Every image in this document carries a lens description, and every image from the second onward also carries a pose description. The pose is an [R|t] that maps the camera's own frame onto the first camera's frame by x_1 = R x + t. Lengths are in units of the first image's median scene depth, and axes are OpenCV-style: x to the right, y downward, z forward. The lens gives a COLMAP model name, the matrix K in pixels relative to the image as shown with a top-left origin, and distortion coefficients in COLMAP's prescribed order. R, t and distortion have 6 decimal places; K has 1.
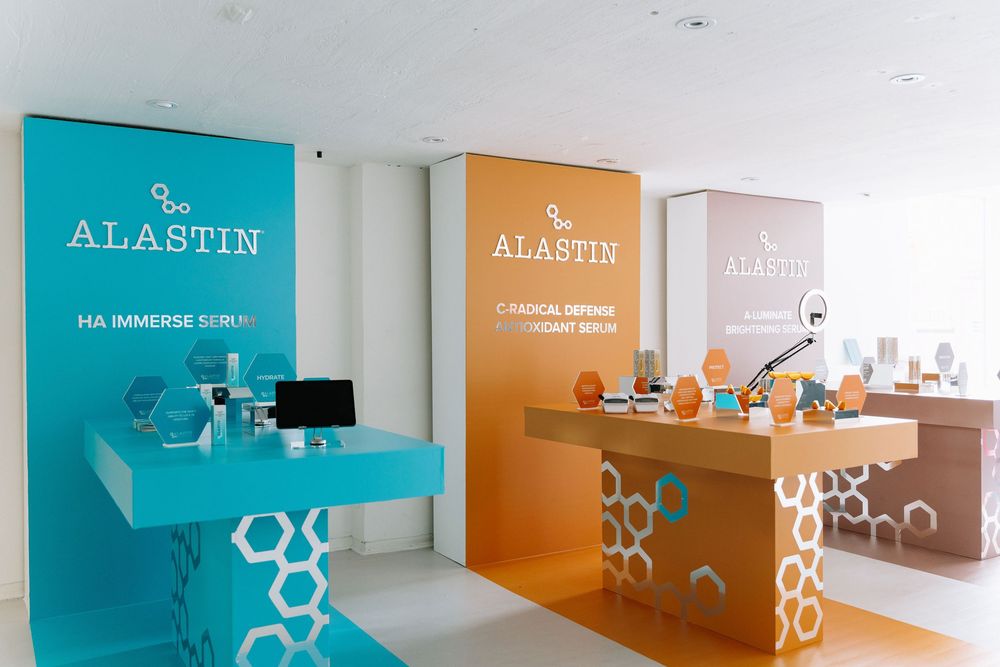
lens RADIAL K [[846.7, 0, 500.0], [0, 846.7, 333.5], [0, 0, 1]] dist [-0.008353, -0.002725]
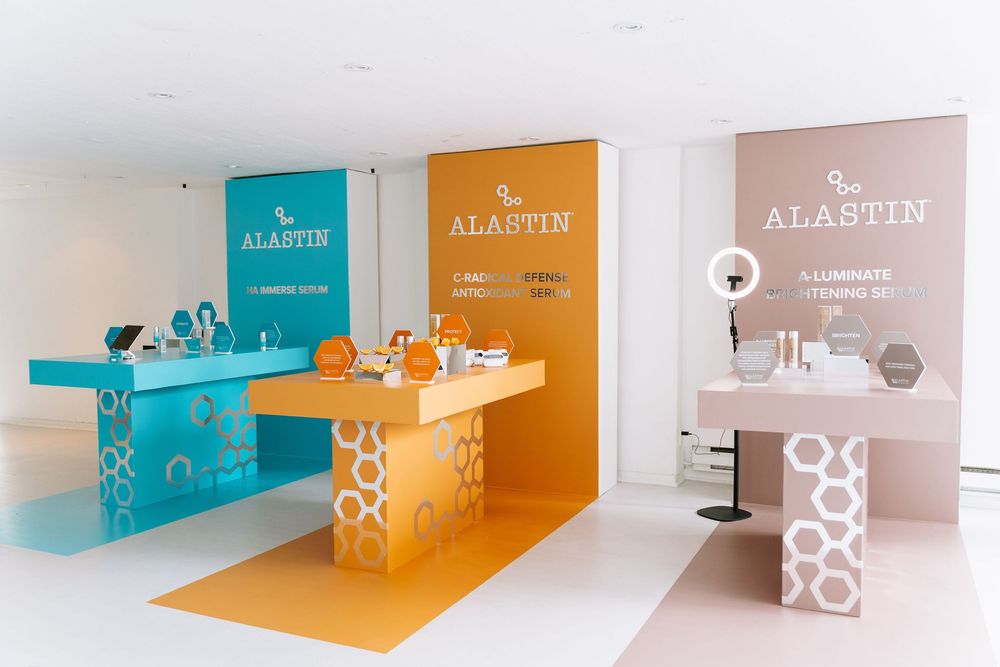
lens RADIAL K [[828.4, 0, 500.0], [0, 828.4, 333.5], [0, 0, 1]] dist [-0.007155, -0.005660]
pose [[0.553332, 0.044397, -0.831777, 1.001372], [0.004319, 0.998412, 0.056164, -0.015596], [0.832949, -0.034670, 0.552262, 0.379037]]
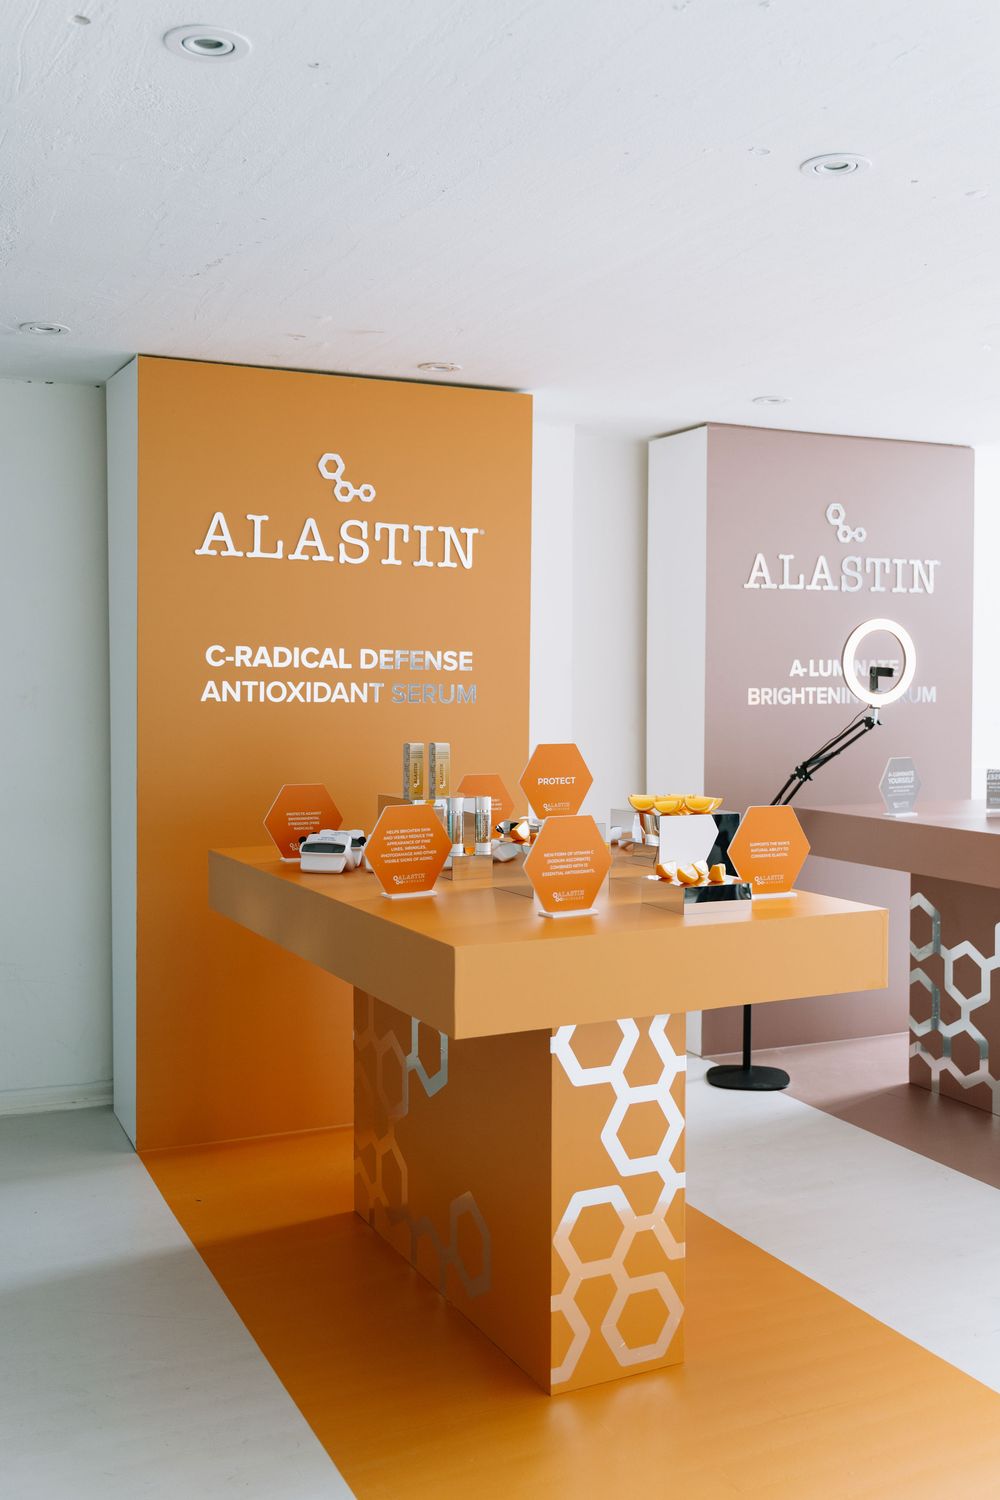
lens RADIAL K [[1452.7, 0, 509.6], [0, 1452.7, 712.9], [0, 0, 1]] dist [-0.005840, -0.004568]
pose [[0.994021, 0.010594, -0.108674, 0.268636], [-0.008334, 0.999740, 0.021224, -0.014652], [0.108871, -0.020191, 0.993851, 0.133555]]
